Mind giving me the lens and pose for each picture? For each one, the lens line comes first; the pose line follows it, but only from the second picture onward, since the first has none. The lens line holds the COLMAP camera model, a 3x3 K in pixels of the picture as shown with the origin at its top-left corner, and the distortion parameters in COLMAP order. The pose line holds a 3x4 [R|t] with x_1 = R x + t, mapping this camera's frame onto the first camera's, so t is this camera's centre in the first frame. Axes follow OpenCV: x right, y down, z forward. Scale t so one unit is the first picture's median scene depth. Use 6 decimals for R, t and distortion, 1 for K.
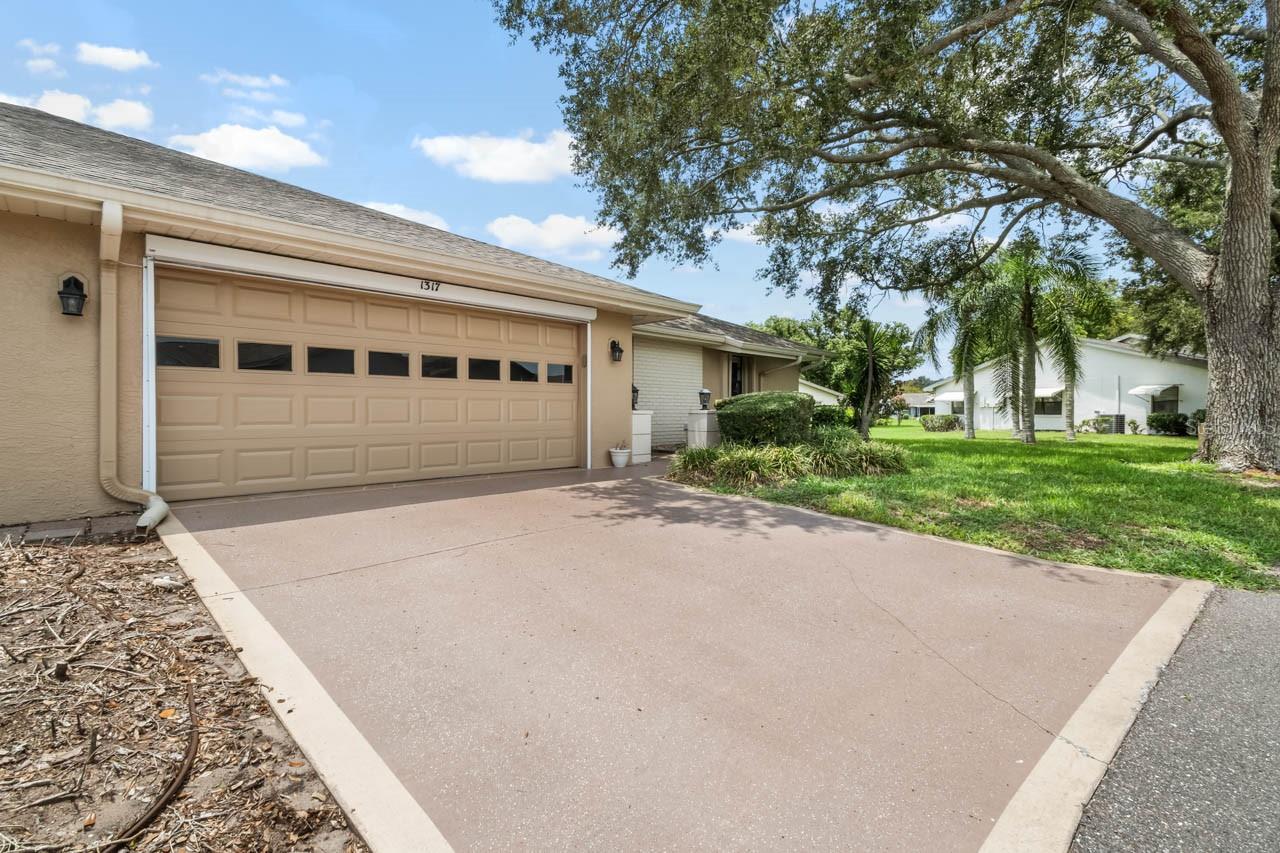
lens RADIAL K [[537.6, 0, 642.6], [0, 537.6, 414.5], [0, 0, 1]] dist [-0.000744, -0.000060]
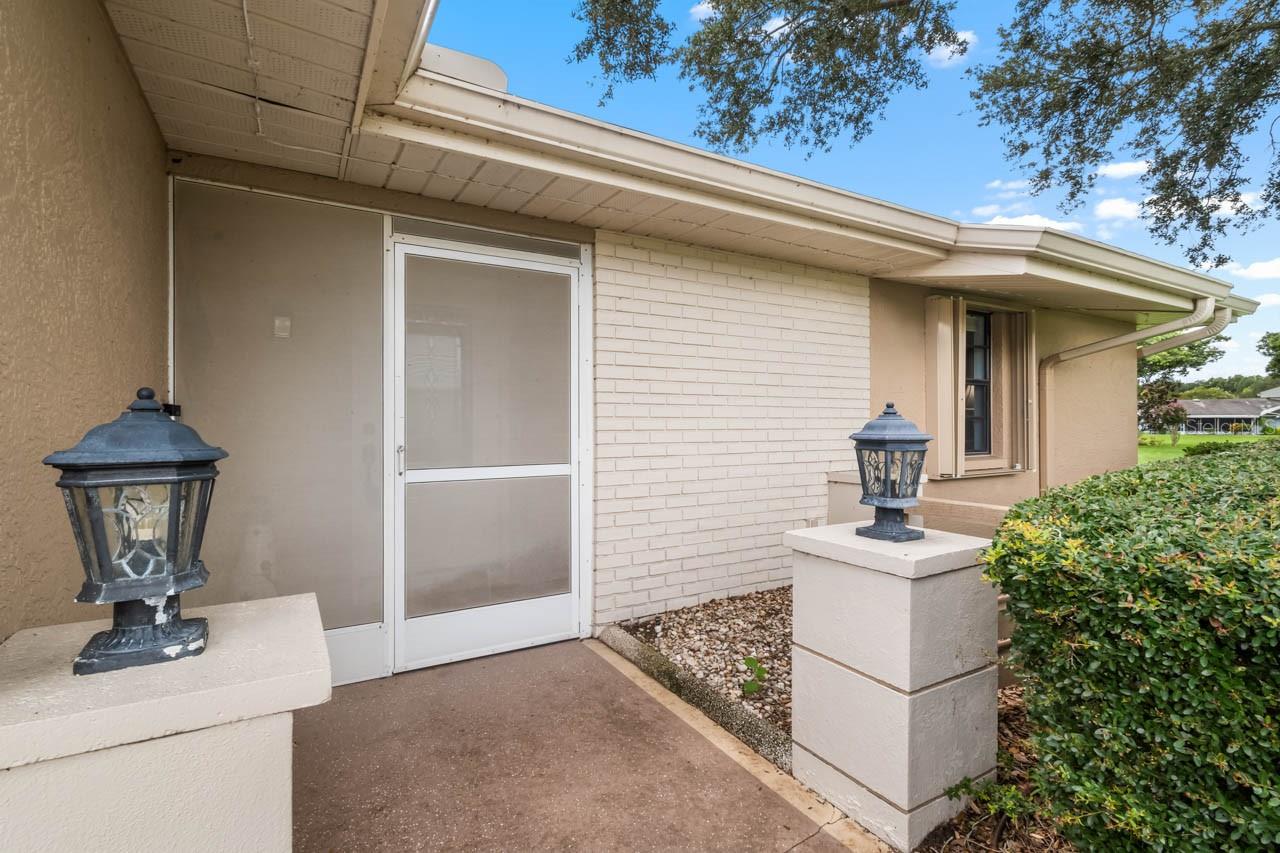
lens RADIAL K [[537.6, 0, 642.6], [0, 537.6, 414.5], [0, 0, 1]] dist [-0.000744, -0.000060]
pose [[0.956257, -0.020240, -0.291826, 0.066346], [0.011535, 0.999437, -0.031518, -0.030812], [0.292300, 0.026773, 0.955952, 0.596387]]
